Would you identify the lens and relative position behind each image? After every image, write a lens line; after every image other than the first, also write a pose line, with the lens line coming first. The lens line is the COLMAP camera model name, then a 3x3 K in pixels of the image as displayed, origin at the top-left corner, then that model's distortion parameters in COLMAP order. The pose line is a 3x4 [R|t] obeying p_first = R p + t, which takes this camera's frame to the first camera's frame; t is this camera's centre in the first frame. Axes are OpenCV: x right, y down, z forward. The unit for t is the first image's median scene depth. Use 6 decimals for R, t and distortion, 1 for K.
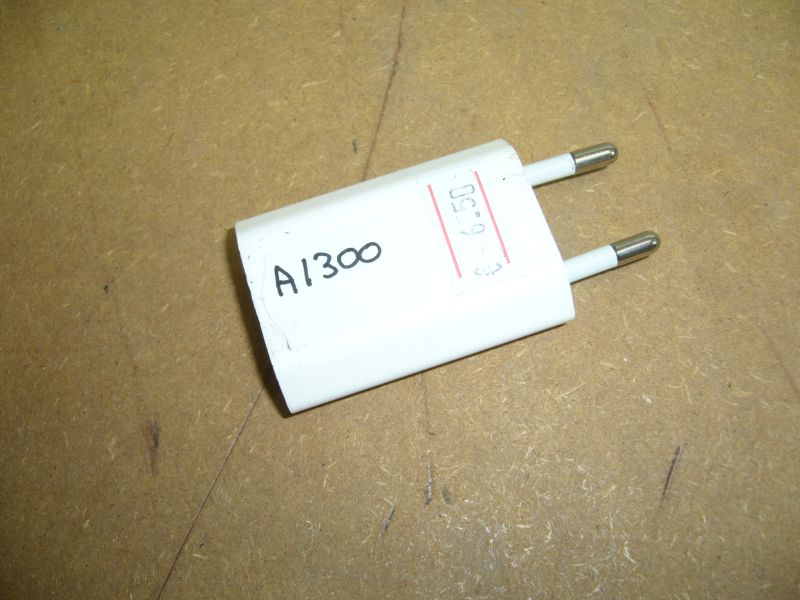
lens RADIAL K [[844.7, 0, 398.6], [0, 844.7, 296.5], [0, 0, 1]] dist [-0.076176, 0.000000]
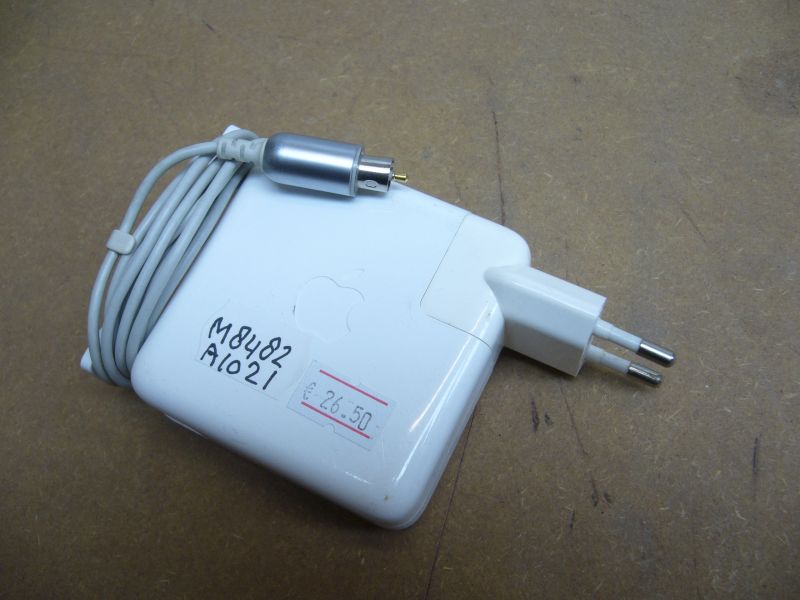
lens RADIAL K [[844.7, 0, 401.3], [0, 844.7, 301.1], [0, 0, 1]] dist [-0.076176, 0.000000]
pose [[0.986407, -0.164279, -0.003652, -0.209642], [0.161991, 0.975915, -0.146115, 0.053192], [0.027568, 0.143537, 0.989261, -0.439832]]
